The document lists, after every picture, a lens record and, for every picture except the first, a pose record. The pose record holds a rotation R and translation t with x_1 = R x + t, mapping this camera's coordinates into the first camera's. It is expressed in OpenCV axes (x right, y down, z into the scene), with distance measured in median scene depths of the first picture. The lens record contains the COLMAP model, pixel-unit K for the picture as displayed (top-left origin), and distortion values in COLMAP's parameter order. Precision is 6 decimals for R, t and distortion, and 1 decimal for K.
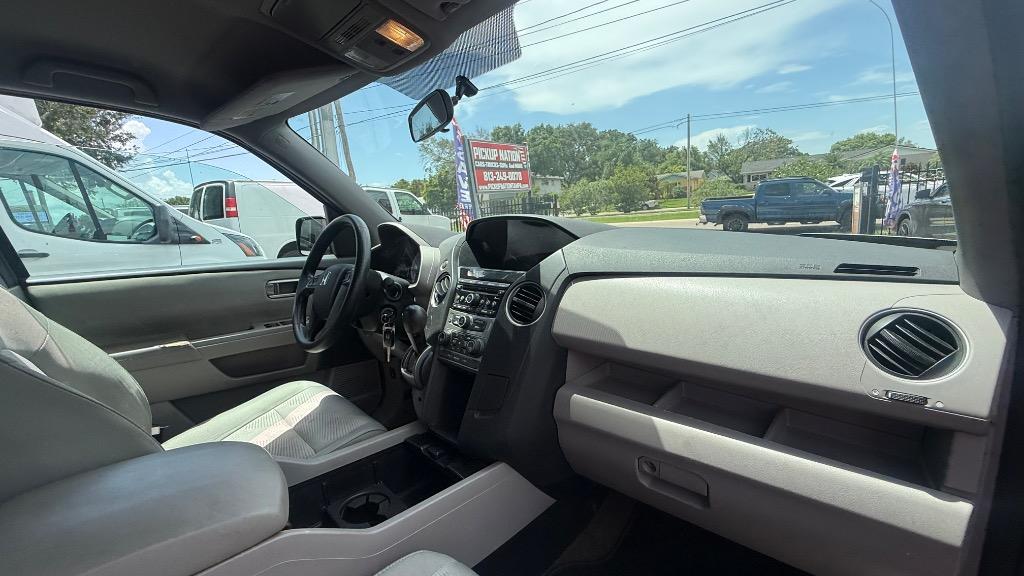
lens RADIAL K [[406.4, 0, 512.2], [0, 406.4, 284.0], [0, 0, 1]] dist [0.000562, -0.000012]
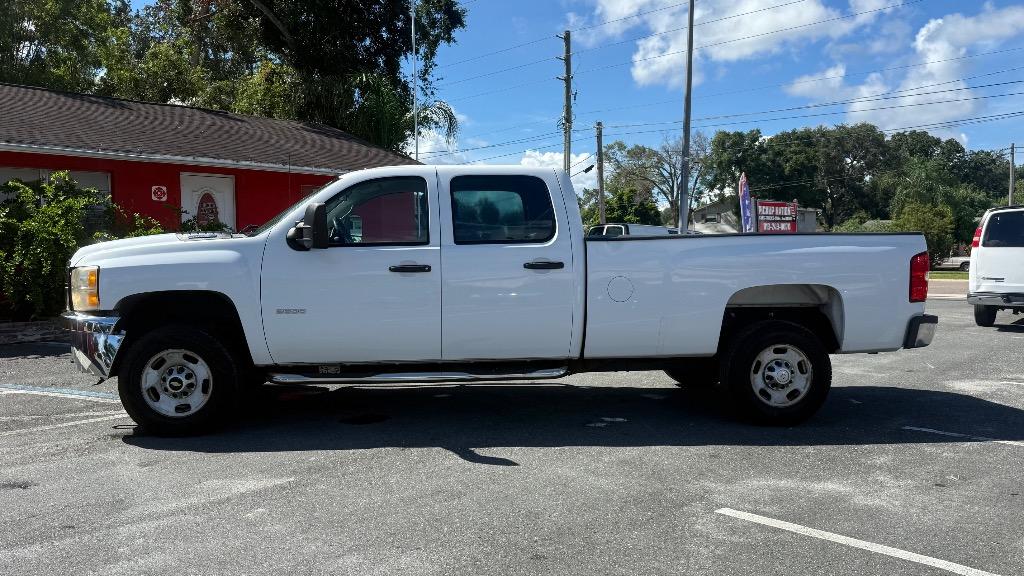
lens RADIAL K [[789.1, 0, 512.2], [0, 789.1, 285.4], [0, 0, 1]] dist [0.052710, -0.056464]
pose [[0.969063, 0.083903, -0.232115, -0.052333], [-0.114092, 0.986216, -0.119837, 0.063245], [0.218861, 0.142612, 0.965278, -0.328193]]
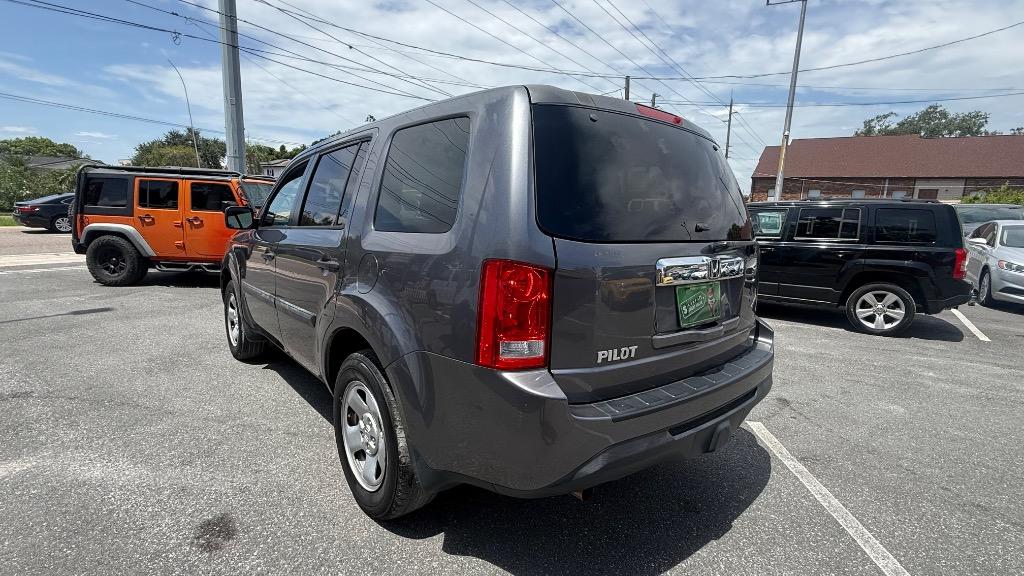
lens RADIAL K [[472.3, 0, 511.8], [0, 472.3, 286.3], [0, 0, 1]] dist [0.000932, -0.000485]
pose [[0.062611, -0.090910, 0.993889, -0.101429], [0.149899, 0.985403, 0.080691, 0.007344], [-0.986717, 0.143931, 0.075324, -0.009143]]
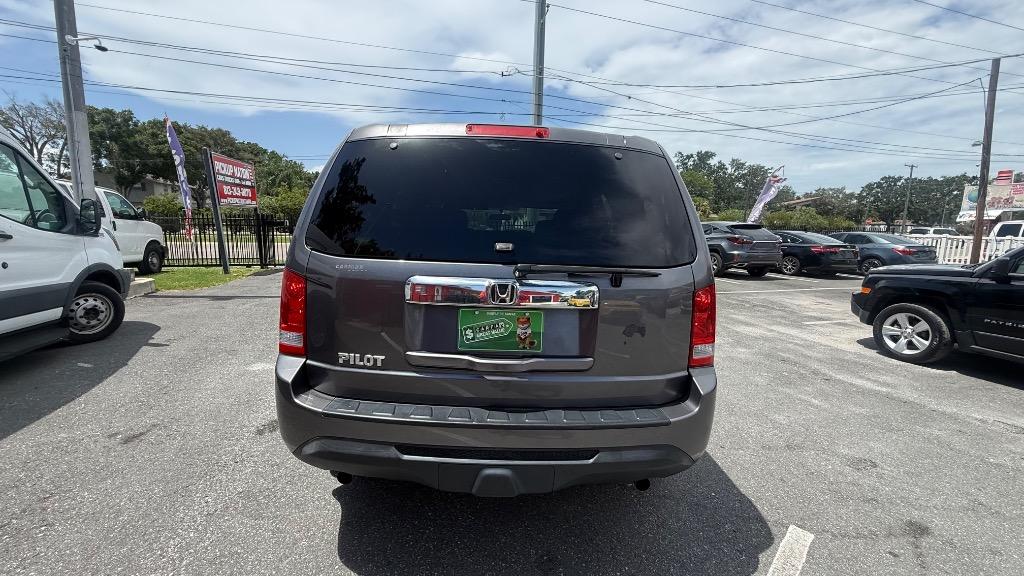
lens RADIAL K [[407.0, 0, 509.1], [0, 407.0, 291.3], [0, 0, 1]] dist [0.001341, -0.000027]
pose [[0.678548, -0.028974, 0.733984, -0.079563], [0.062077, 0.997909, -0.017996, 0.012886], [-0.731928, 0.057775, 0.678928, -0.050425]]
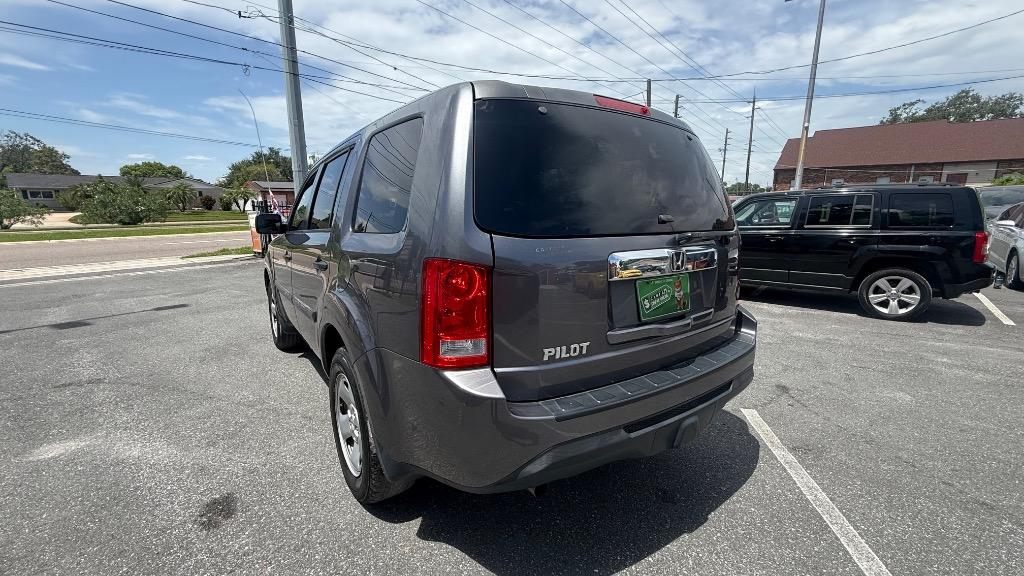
lens RADIAL K [[421.4, 0, 512.5], [0, 421.4, 287.3], [0, 0, 1]] dist [0.000720, 0.000119]
pose [[0.150974, -0.115813, 0.981730, -0.096104], [0.176443, 0.980323, 0.088513, 0.008472], [-0.972664, 0.159857, 0.168438, -0.016591]]
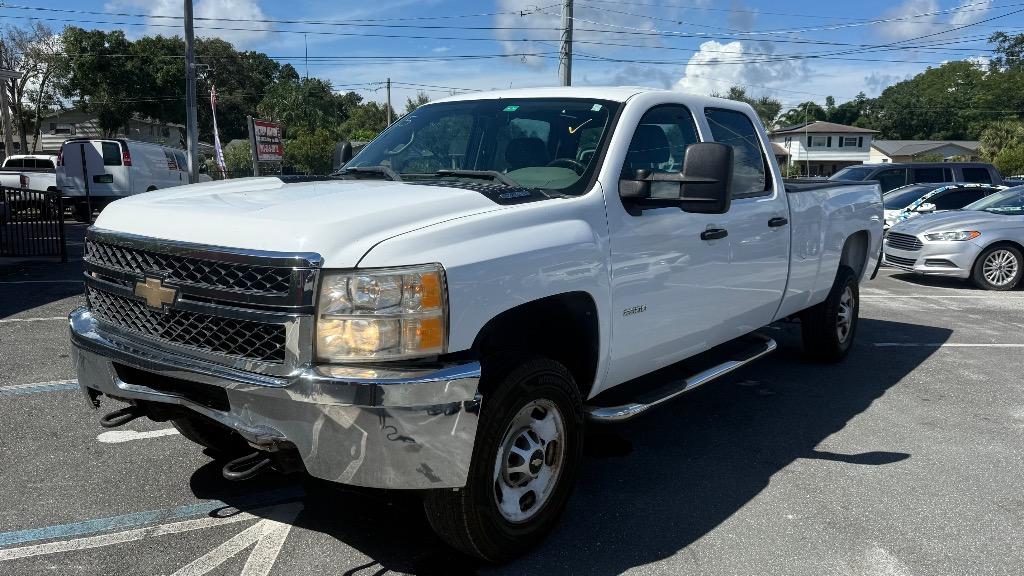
lens RADIAL K [[798.4, 0, 510.5], [0, 798.4, 291.3], [0, 0, 1]] dist [0.007712, -0.004499]
pose [[0.833058, 0.003966, 0.553172, -0.164683], [0.026790, 0.998512, -0.047503, 0.058159], [-0.552537, 0.054392, 0.831712, -0.277753]]
